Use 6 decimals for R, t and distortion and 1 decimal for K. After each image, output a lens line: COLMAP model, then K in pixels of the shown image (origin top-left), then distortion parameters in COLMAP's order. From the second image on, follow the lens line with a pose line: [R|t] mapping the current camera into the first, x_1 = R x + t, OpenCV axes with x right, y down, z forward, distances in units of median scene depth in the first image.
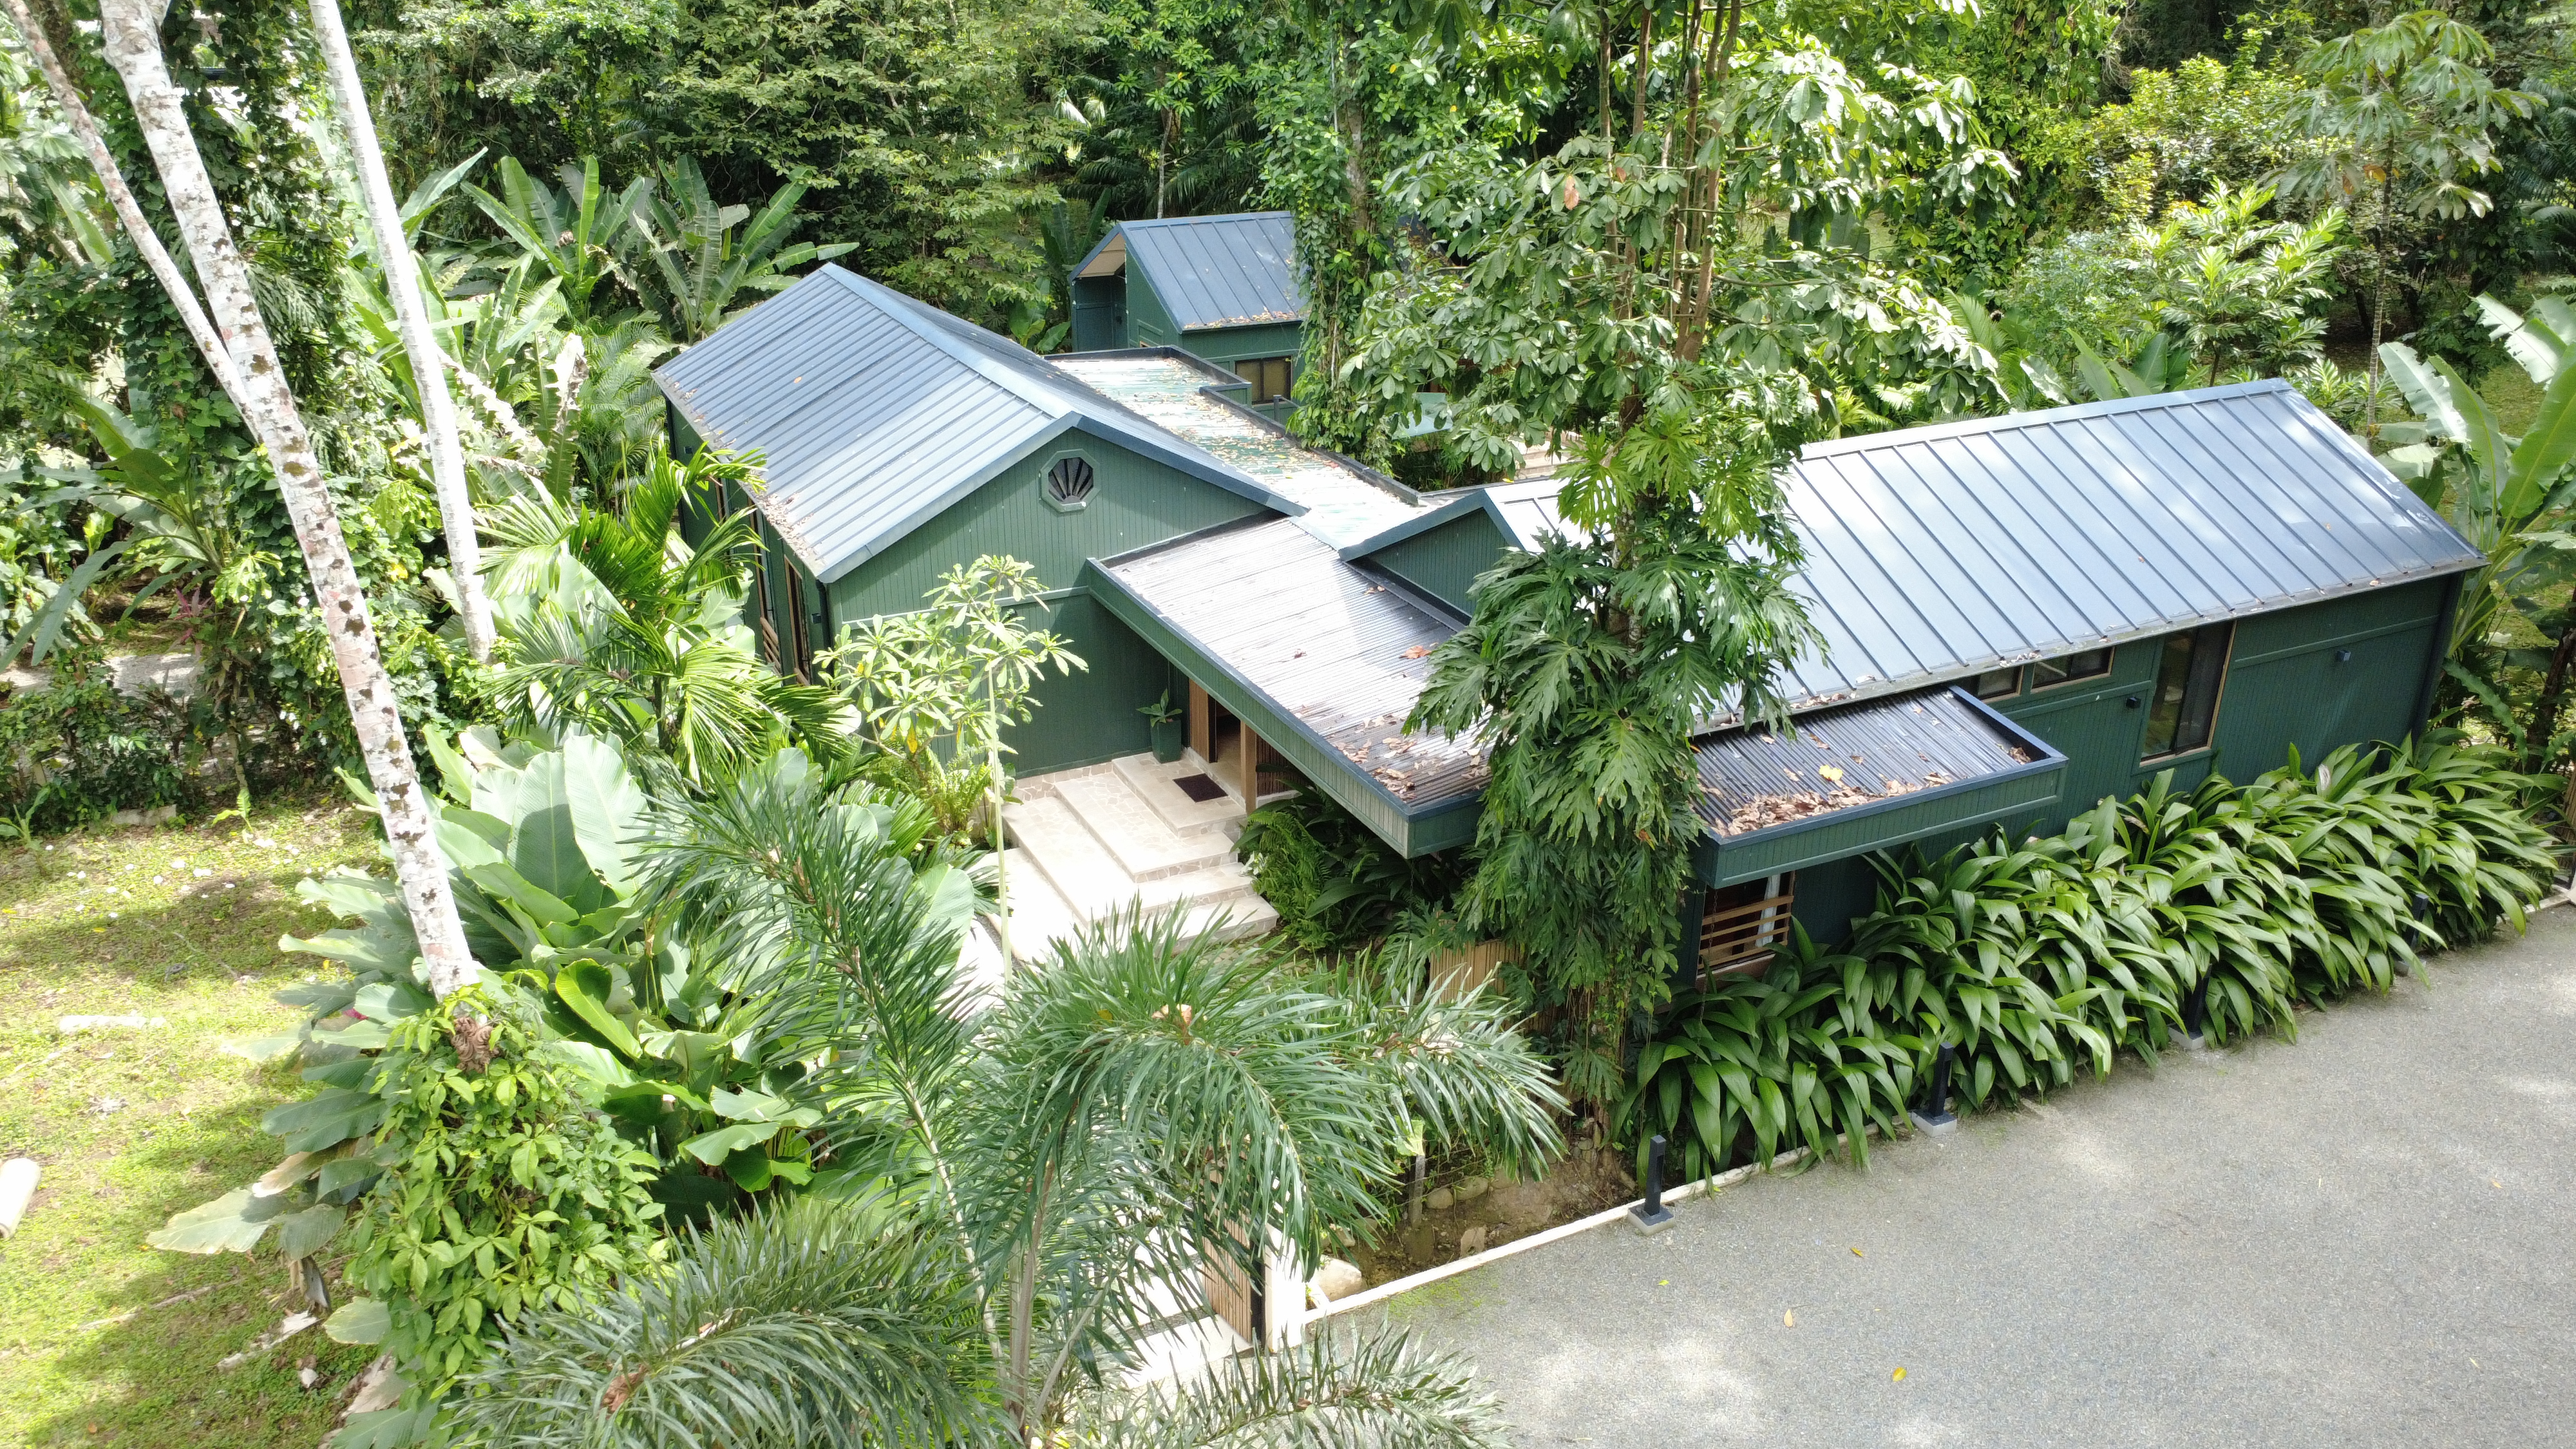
lens RADIAL K [[1850.5, 0, 1275.5], [0, 1850.5, 726.0], [0, 0, 1]] dist [0.003421, -0.001328]
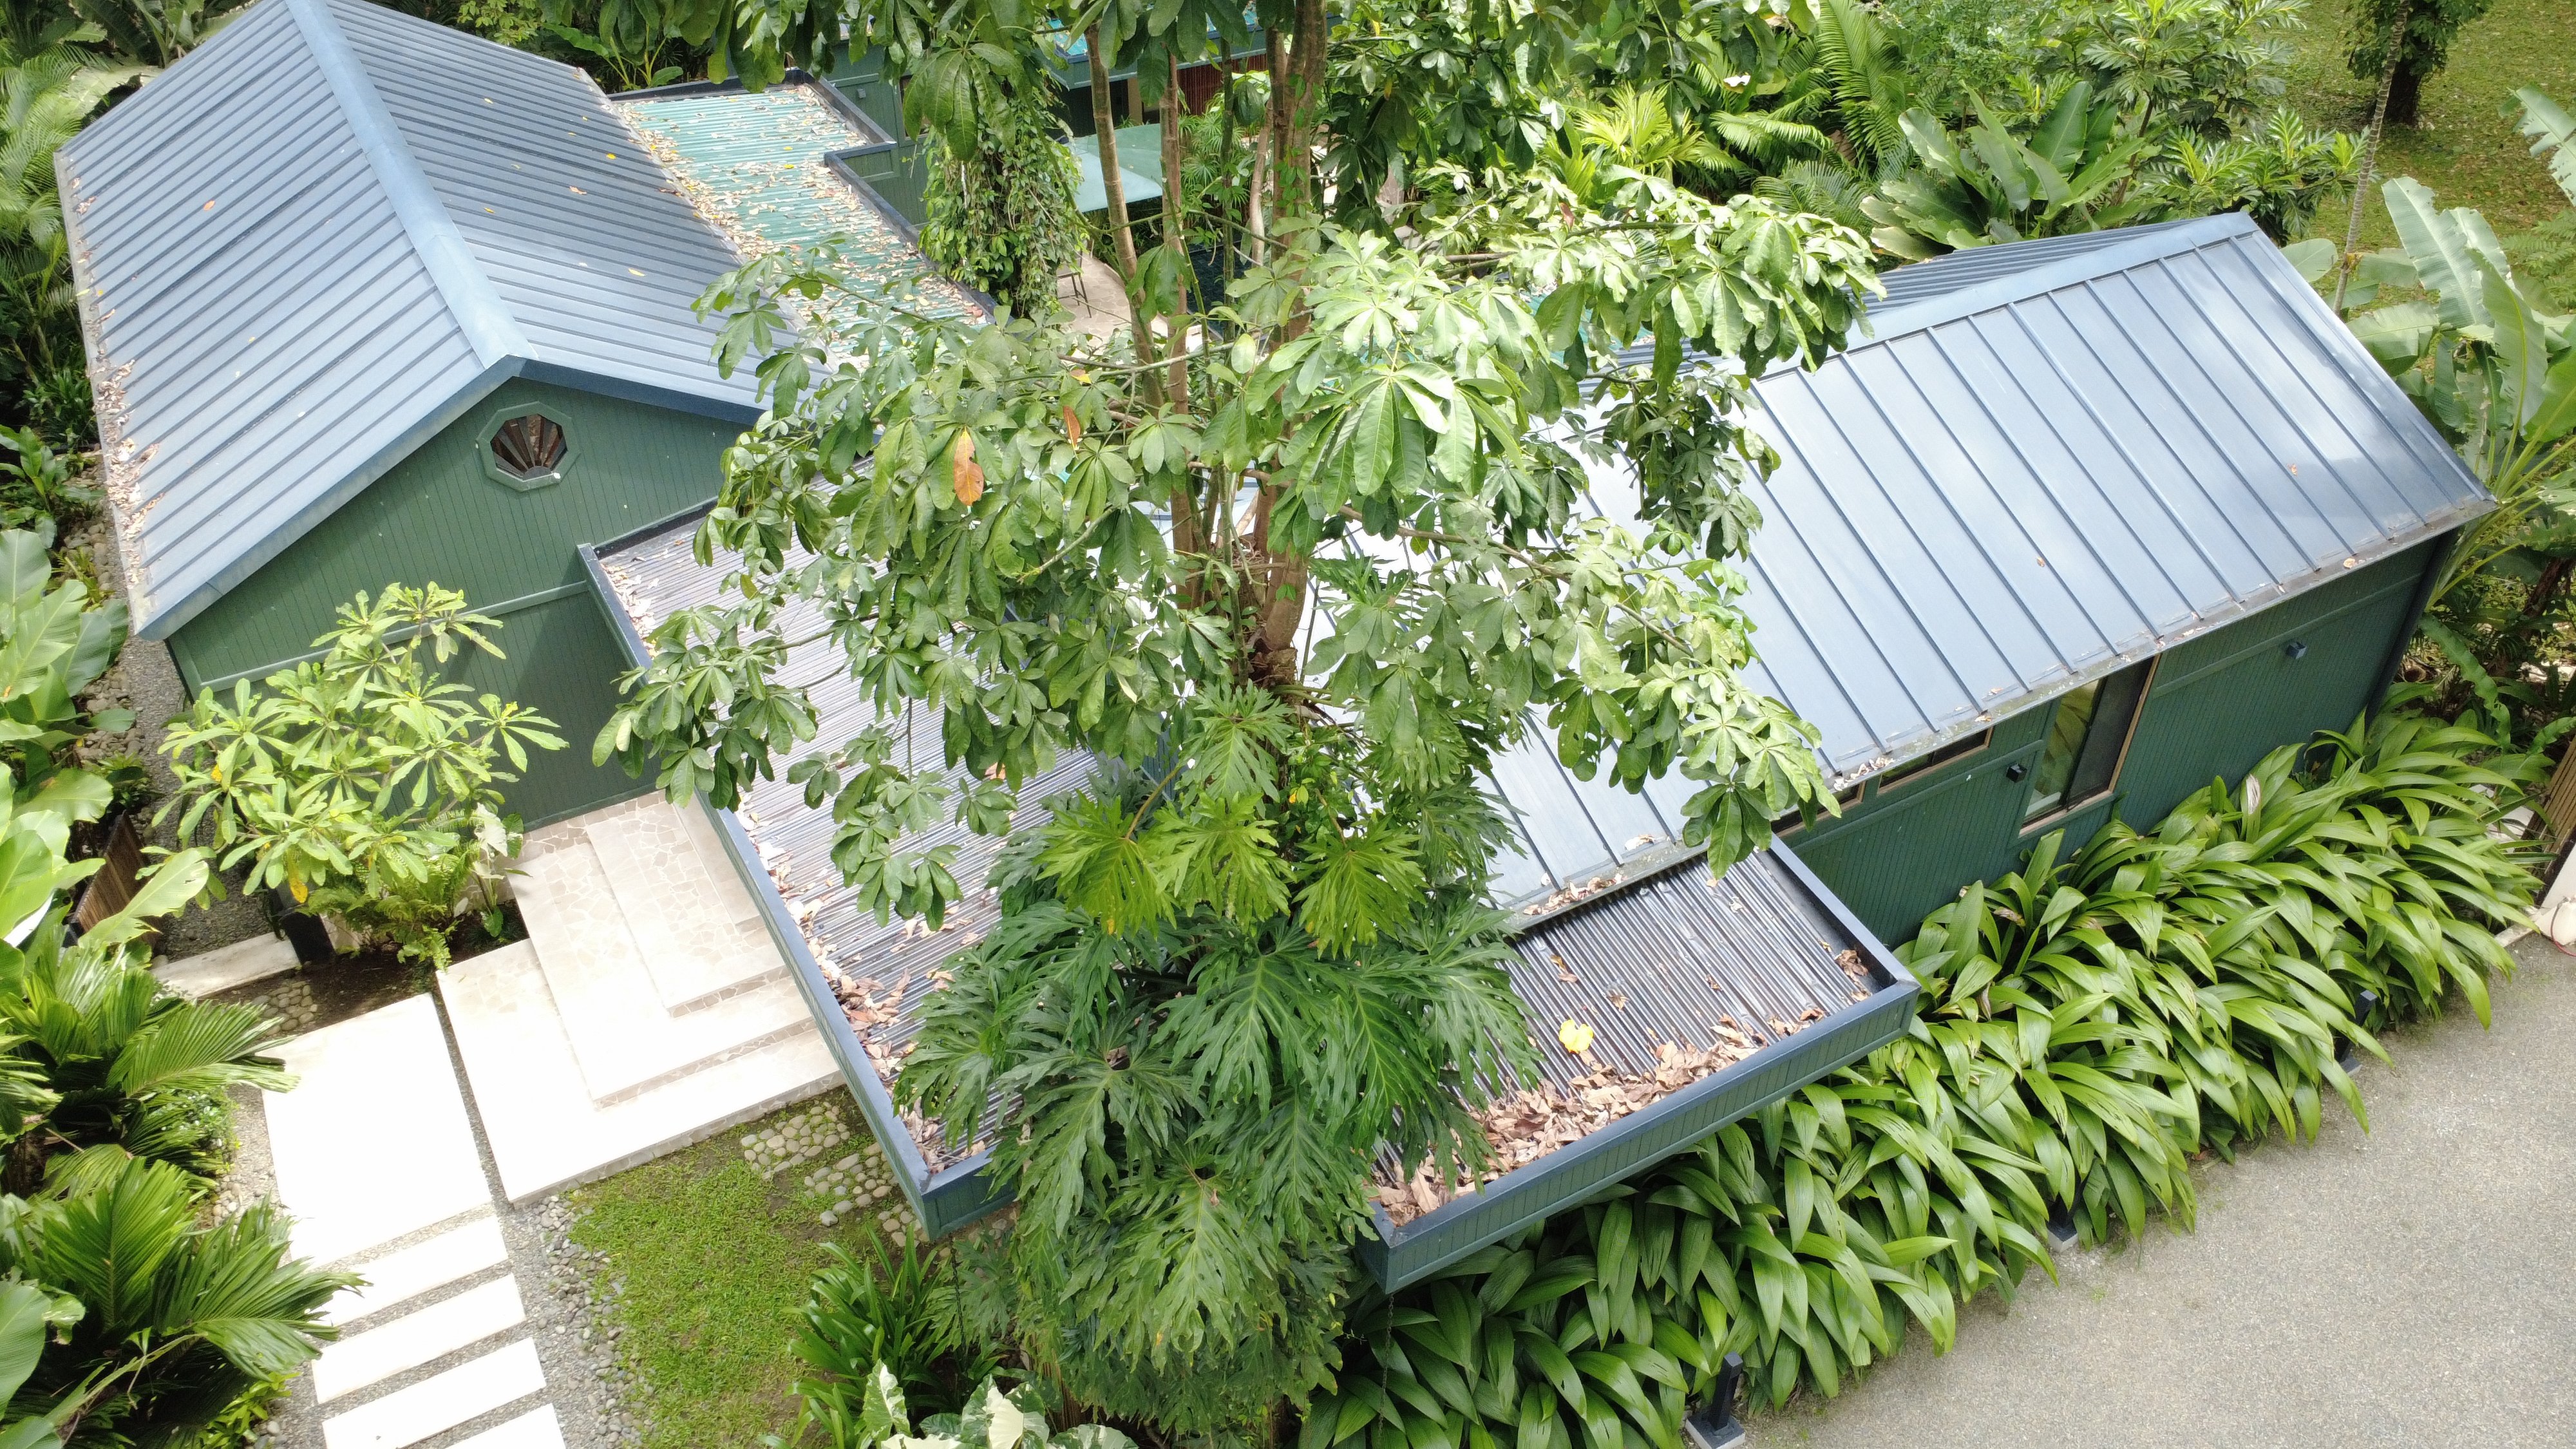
lens RADIAL K [[1850.5, 0, 1275.5], [0, 1850.5, 726.0], [0, 0, 1]] dist [0.003421, -0.001328]
pose [[0.997177, -0.043924, 0.060895, 0.131630], [0.027508, 0.968365, 0.248019, -0.216639], [-0.069863, -0.245643, 0.966839, 0.325913]]
